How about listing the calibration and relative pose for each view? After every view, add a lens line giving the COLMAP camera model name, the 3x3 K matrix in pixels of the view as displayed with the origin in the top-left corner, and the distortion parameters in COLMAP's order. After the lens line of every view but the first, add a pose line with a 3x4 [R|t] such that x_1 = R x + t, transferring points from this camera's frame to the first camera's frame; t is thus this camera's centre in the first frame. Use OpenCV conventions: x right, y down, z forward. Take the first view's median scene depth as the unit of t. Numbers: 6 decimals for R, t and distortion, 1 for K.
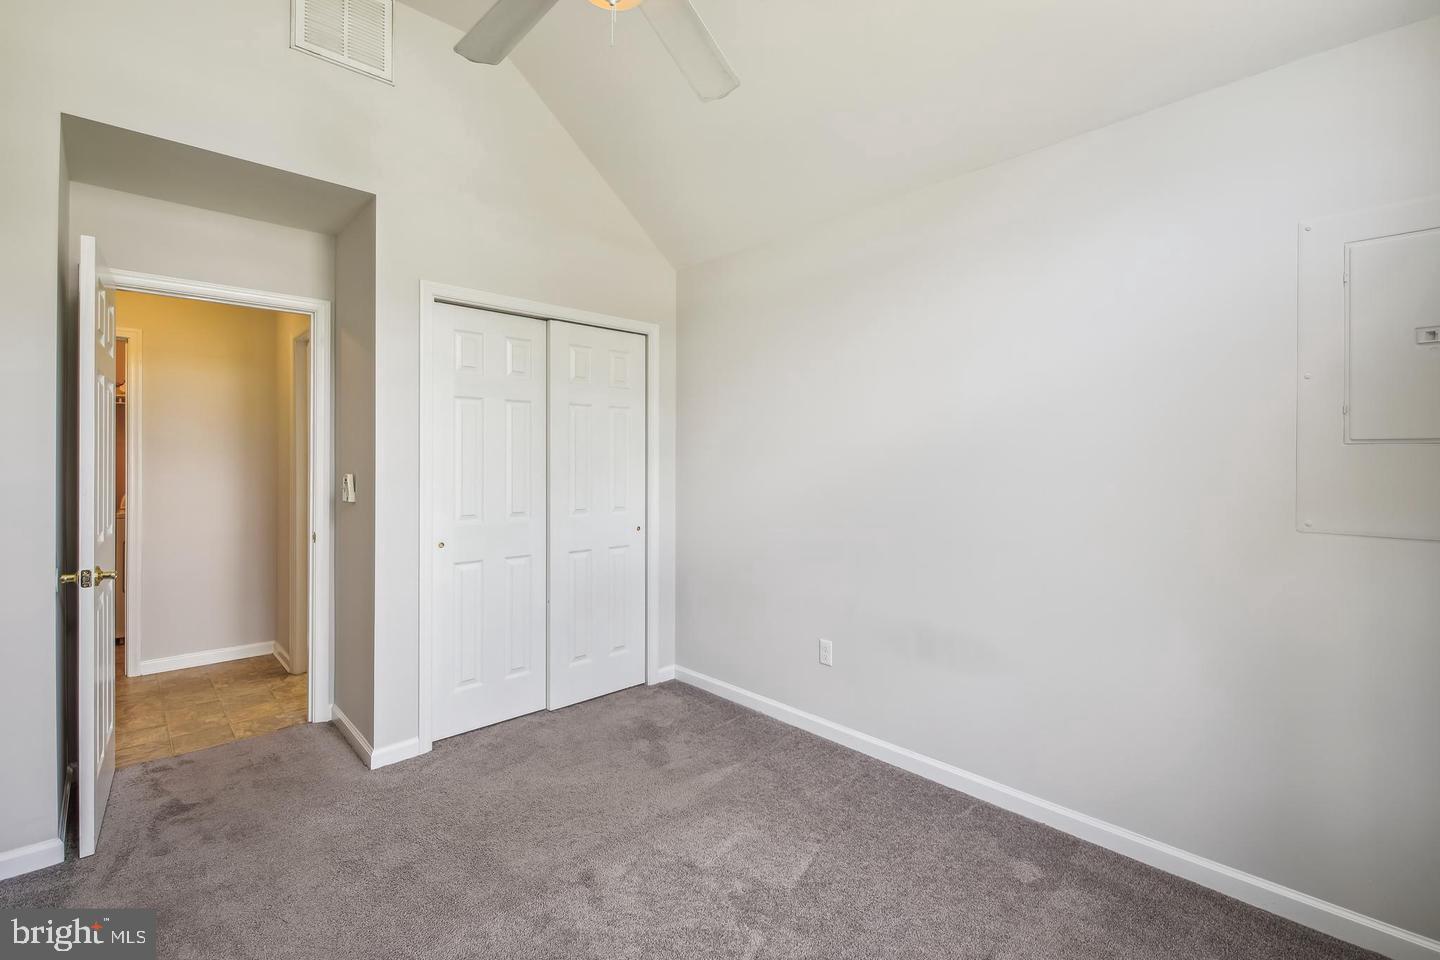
lens RADIAL K [[635.5, 0, 713.7], [0, 635.5, 459.8], [0, 0, 1]] dist [0.012944, -0.004073]
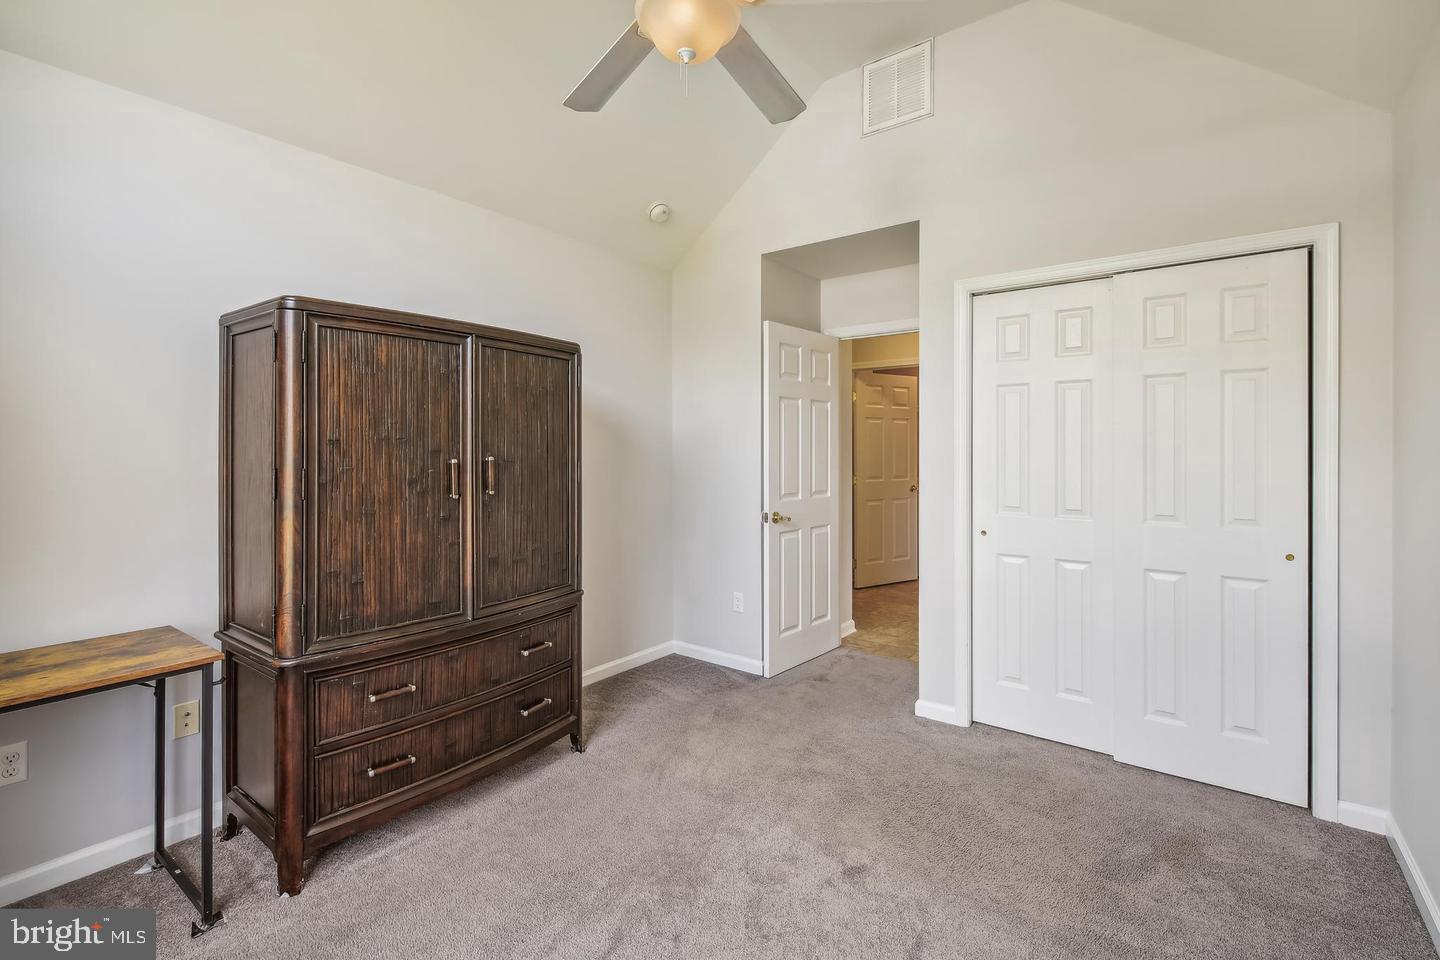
lens RADIAL K [[635.5, 0, 730.7], [0, 635.5, 447.0], [0, 0, 1]] dist [0.012944, -0.004073]
pose [[0.189992, -0.001394, -0.981785, 0.520372], [0.003786, 0.999993, -0.000687, -0.004603], [0.981778, -0.003586, 0.189996, 0.430632]]
